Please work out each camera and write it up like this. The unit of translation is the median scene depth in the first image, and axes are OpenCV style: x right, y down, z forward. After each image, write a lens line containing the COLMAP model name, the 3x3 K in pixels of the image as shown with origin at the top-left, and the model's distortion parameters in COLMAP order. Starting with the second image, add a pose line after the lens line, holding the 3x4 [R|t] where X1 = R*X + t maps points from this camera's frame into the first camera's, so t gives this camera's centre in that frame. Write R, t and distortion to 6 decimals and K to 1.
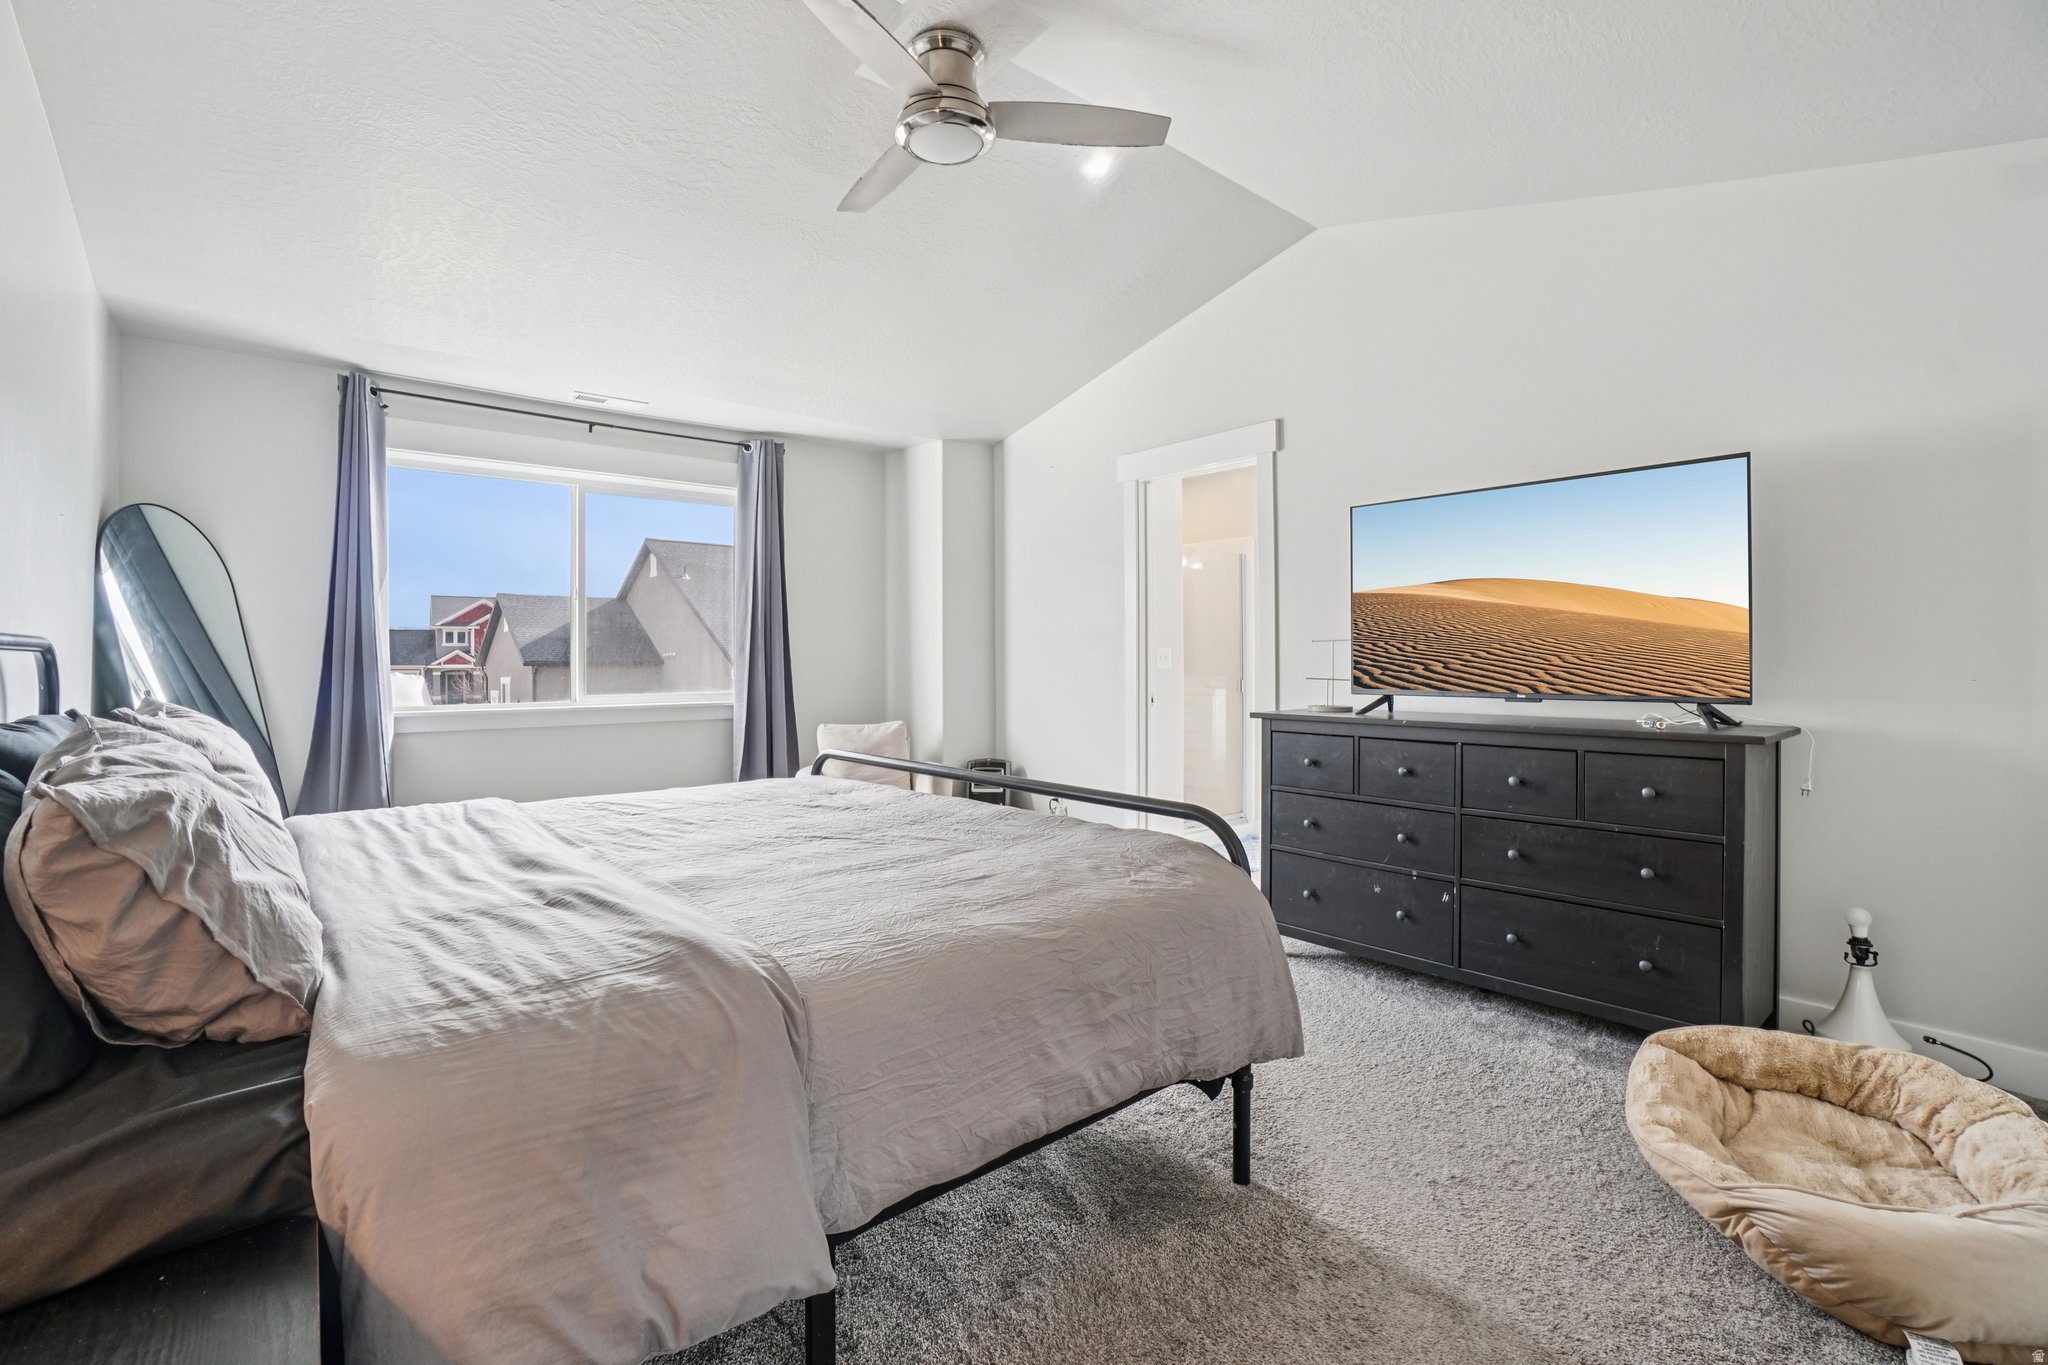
lens RADIAL K [[919.5, 0, 1009.4], [0, 919.5, 678.7], [0, 0, 1]] dist [0.013216, 0.000348]
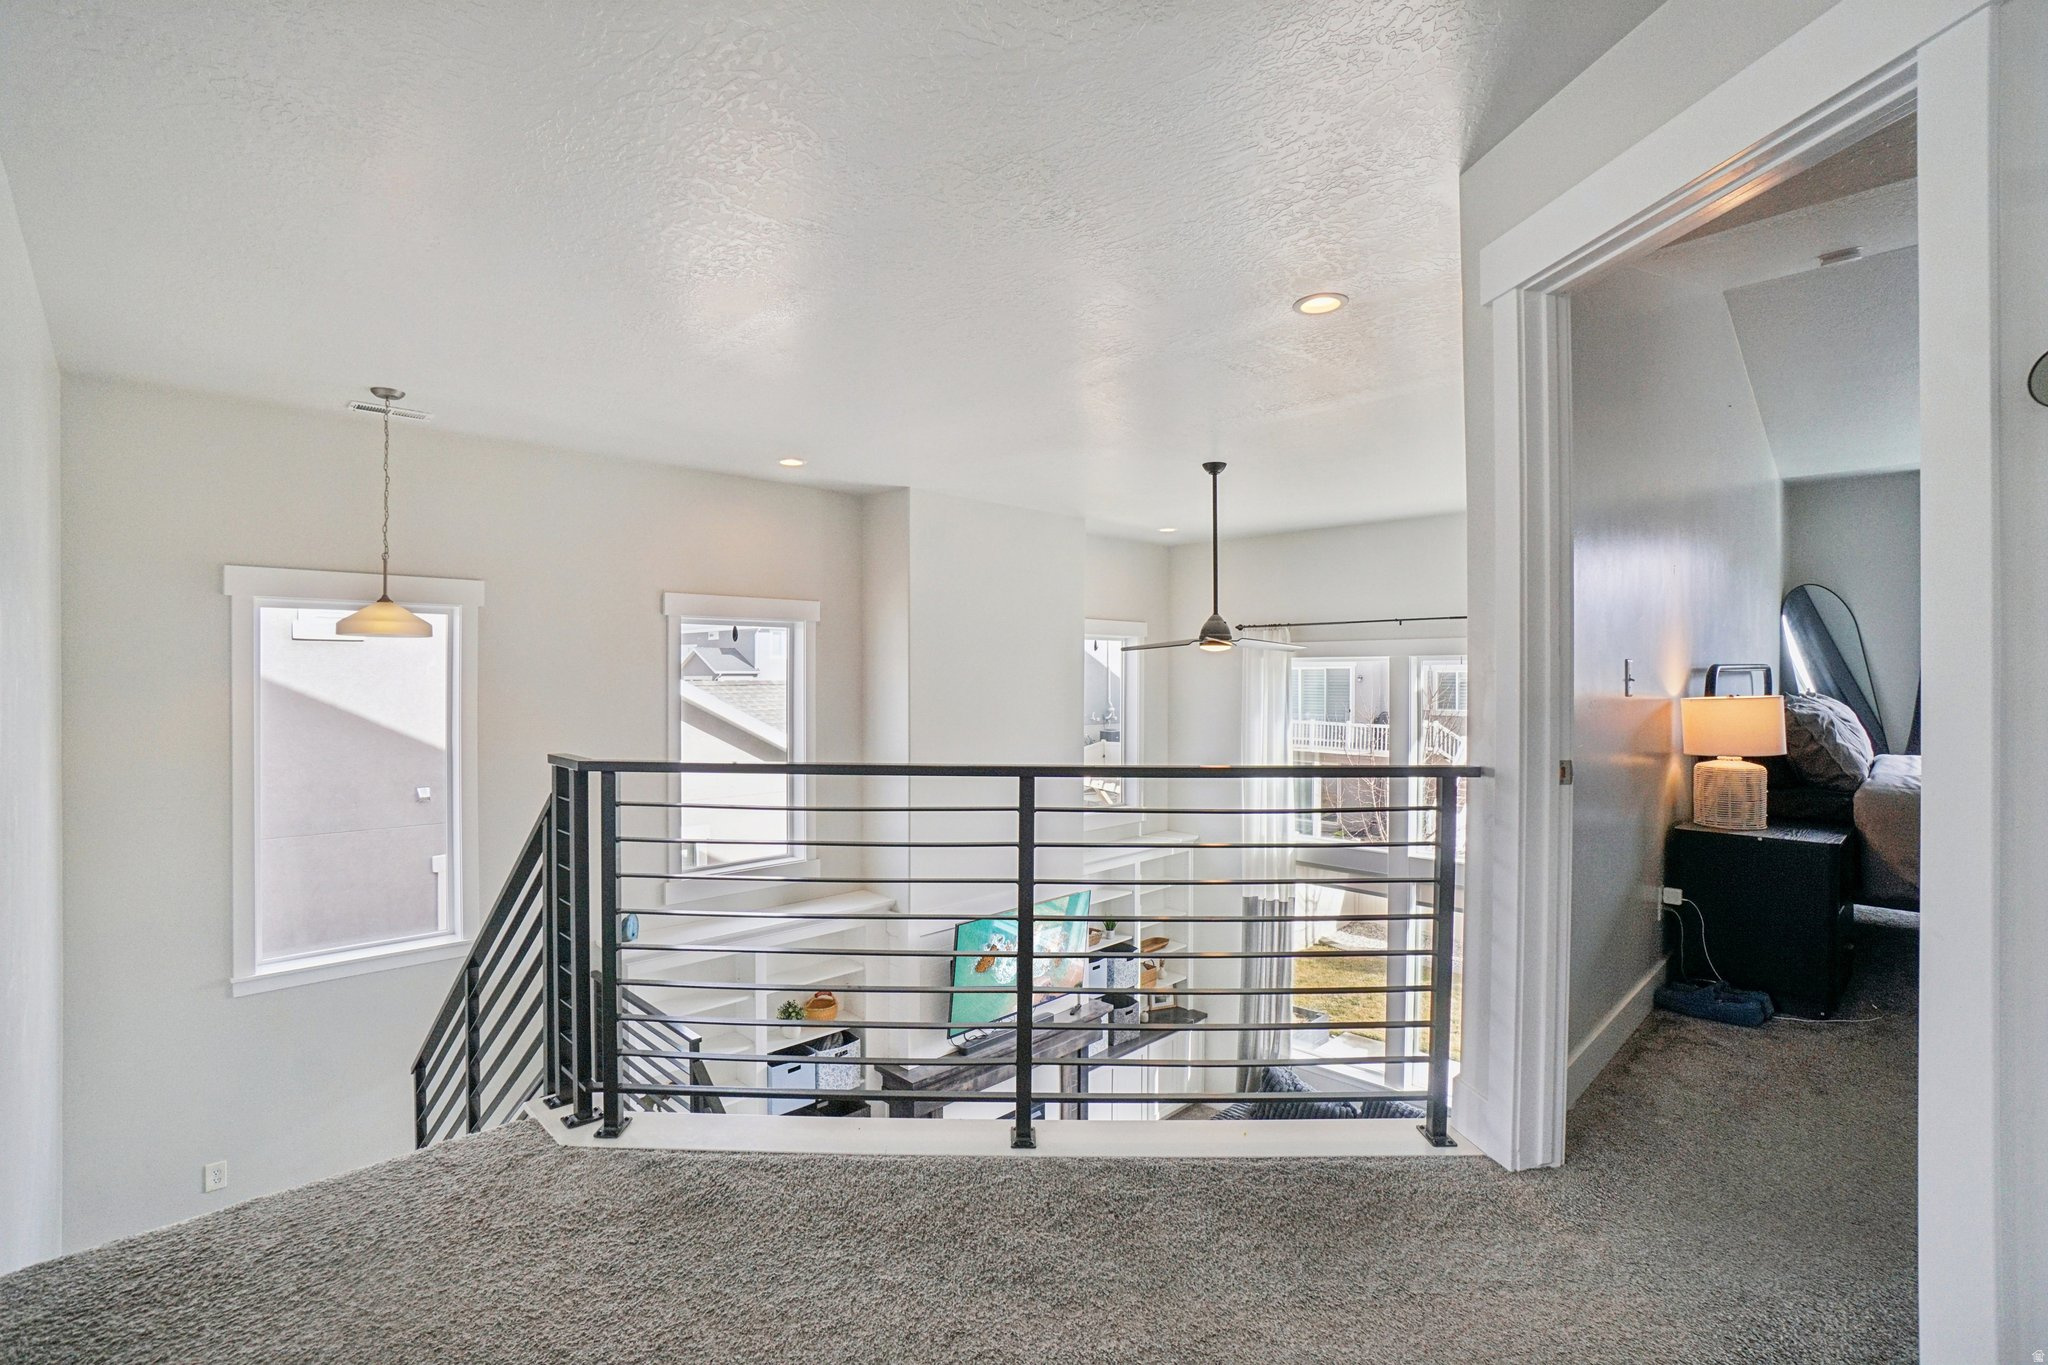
lens RADIAL K [[919.5, 0, 1009.4], [0, 919.5, 678.7], [0, 0, 1]] dist [0.013216, 0.000348]
pose [[0.120437, 0.005208, -0.992707, 1.091961], [-0.010364, 0.999938, 0.003988, 0.005557], [0.992667, 0.009808, 0.120483, -1.212942]]
